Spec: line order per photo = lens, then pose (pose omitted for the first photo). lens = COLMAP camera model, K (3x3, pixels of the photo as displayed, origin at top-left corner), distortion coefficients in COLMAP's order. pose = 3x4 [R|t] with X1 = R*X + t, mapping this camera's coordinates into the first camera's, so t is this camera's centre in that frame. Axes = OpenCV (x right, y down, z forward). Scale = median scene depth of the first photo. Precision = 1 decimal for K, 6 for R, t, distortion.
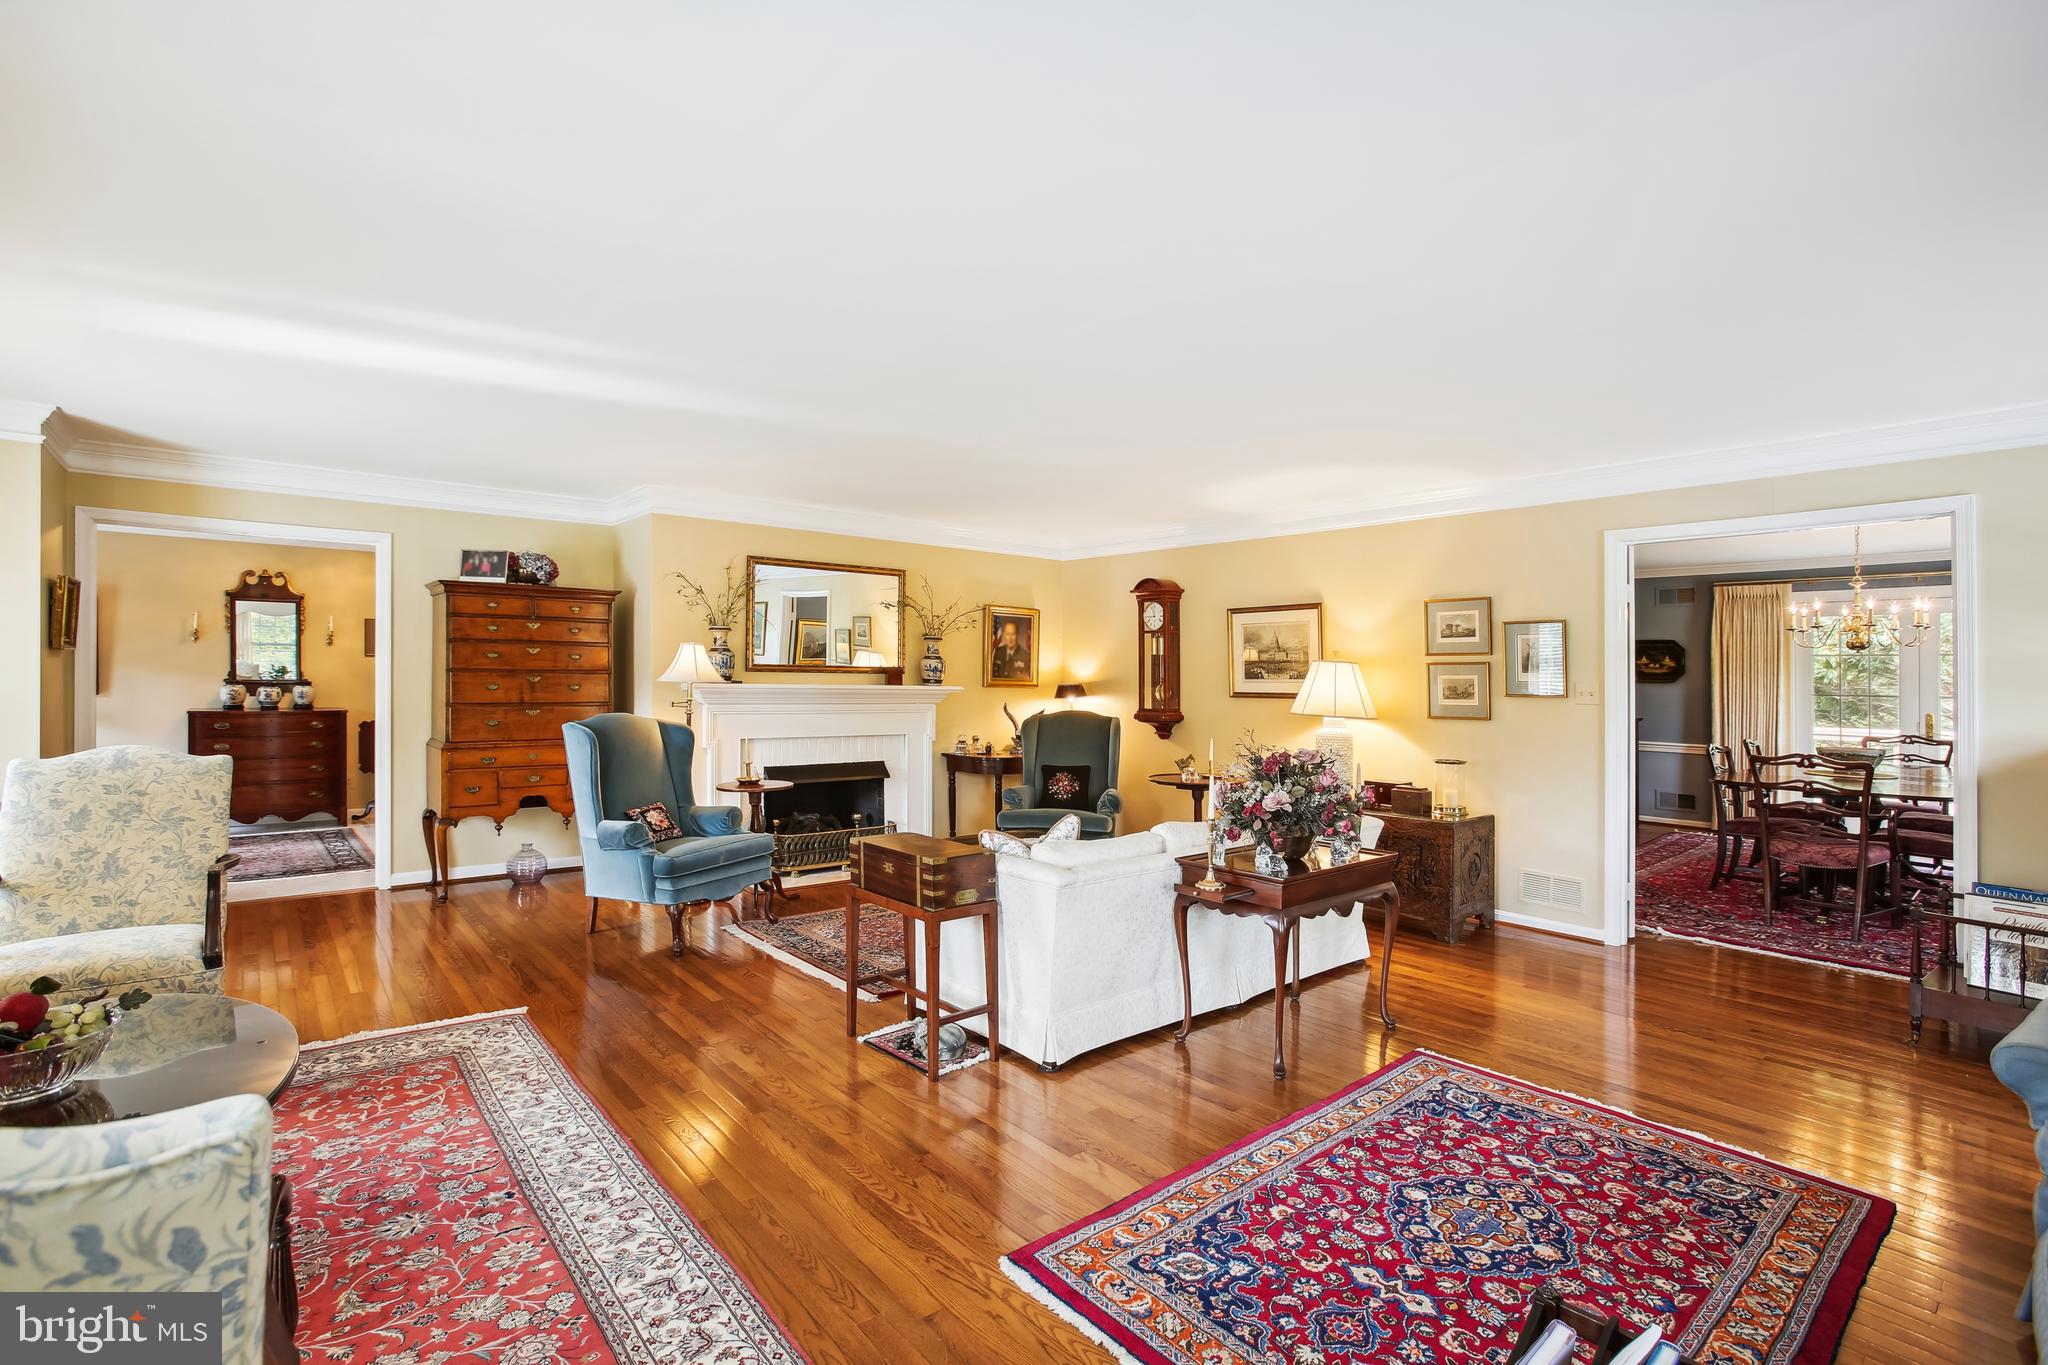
lens RADIAL K [[942.6, 0, 1035.2], [0, 942.6, 674.6], [0, 0, 1]] dist [0.001017, 0.001351]
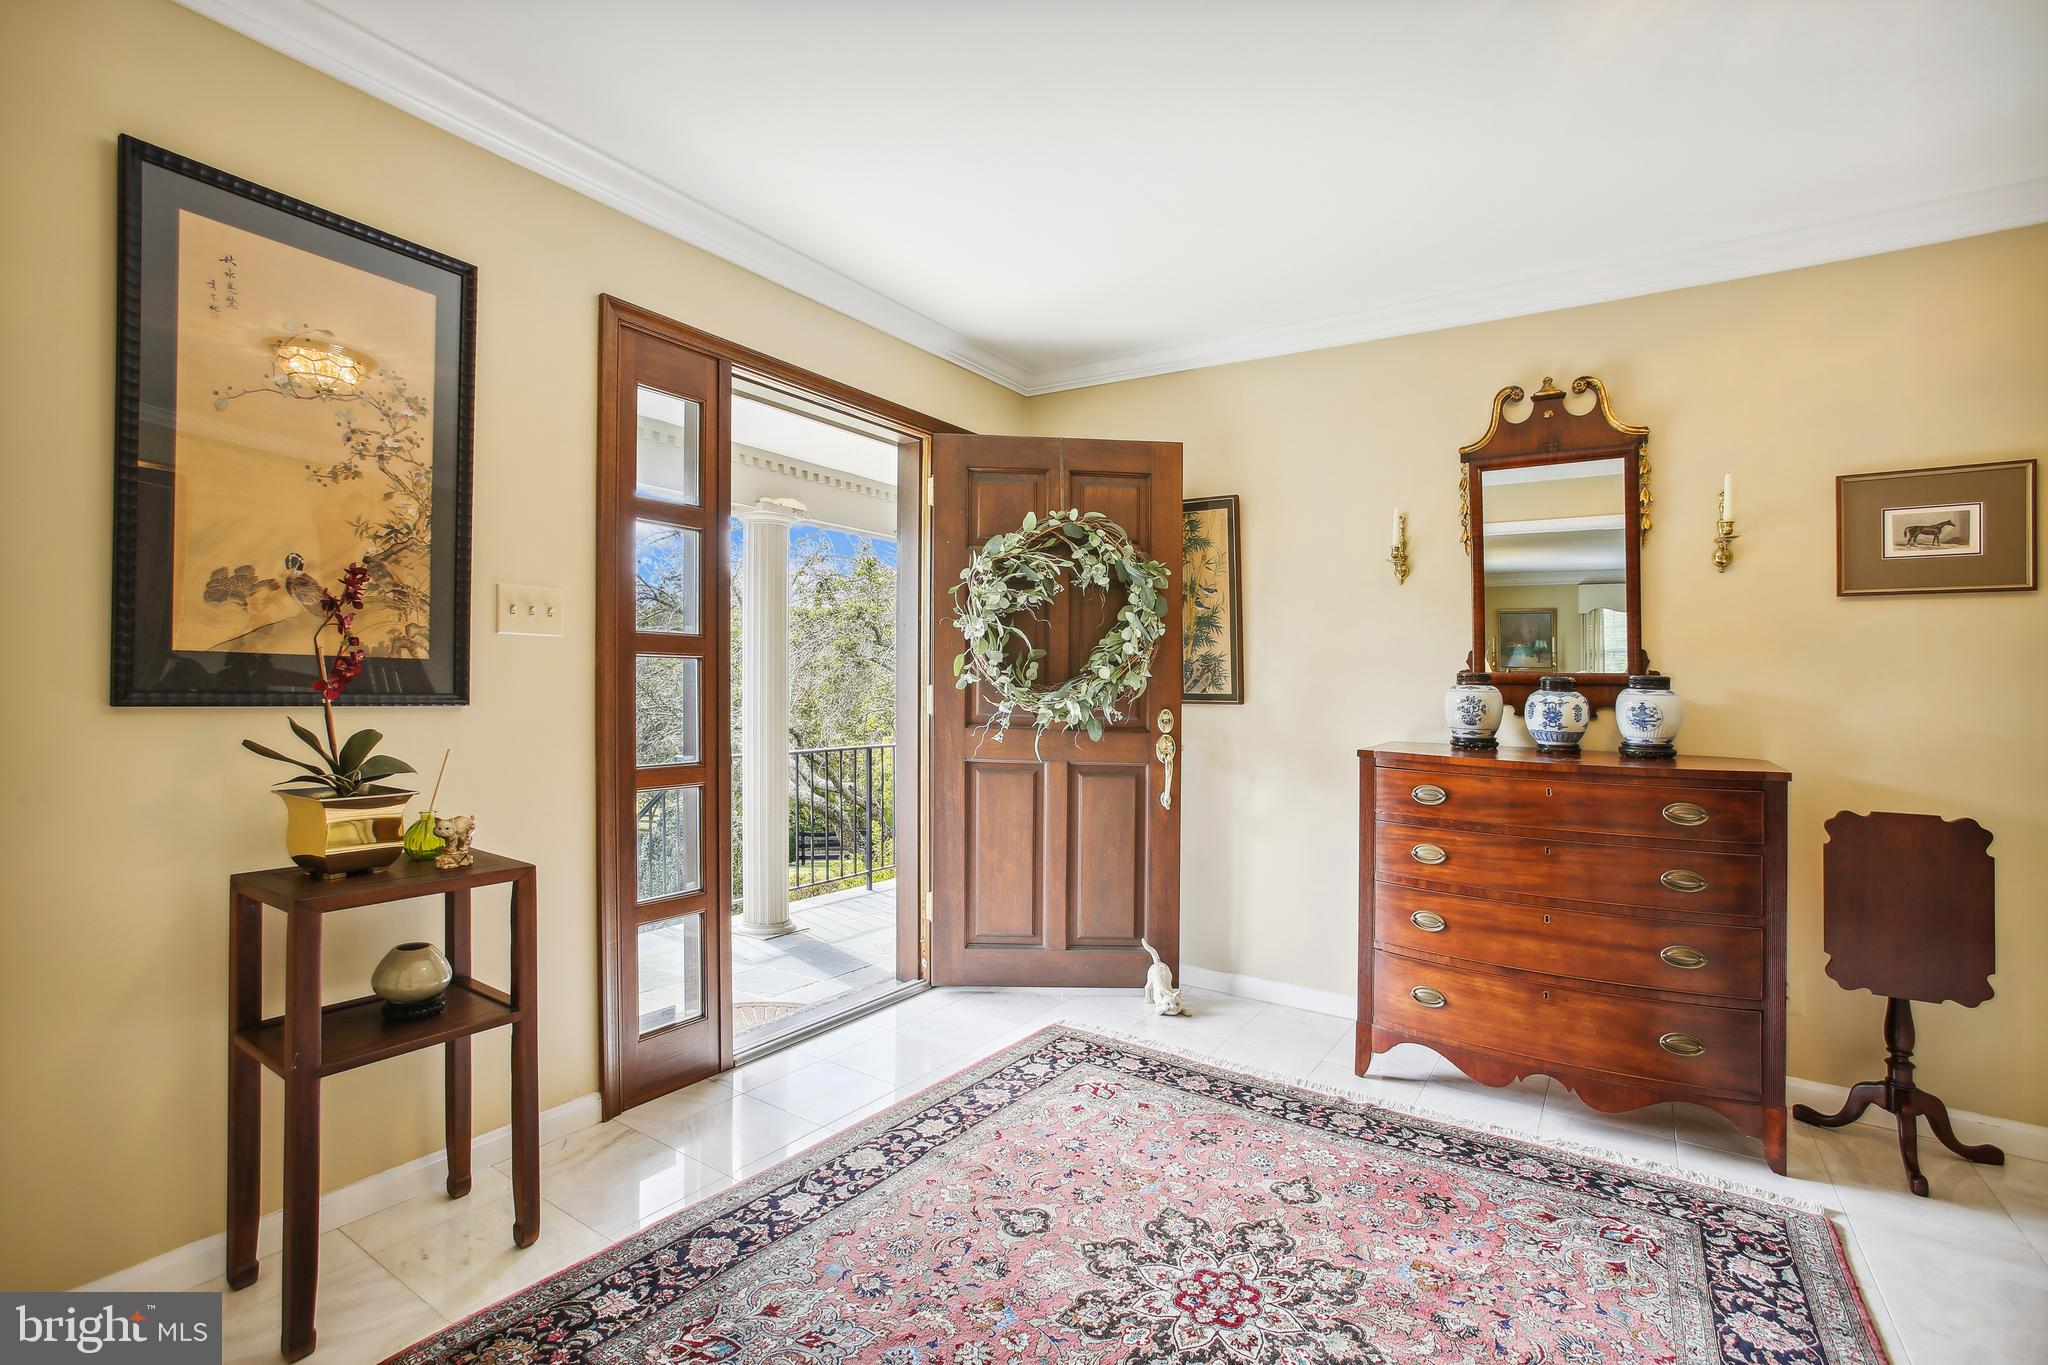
lens RADIAL K [[942.6, 0, 1031.4], [0, 942.6, 673.1], [0, 0, 1]] dist [0.001017, 0.001351]
pose [[0.317298, -0.011134, -0.948261, -0.397200], [0.000845, 0.999934, -0.011457, 0.007201], [0.948326, 0.002834, 0.317286, 0.517132]]
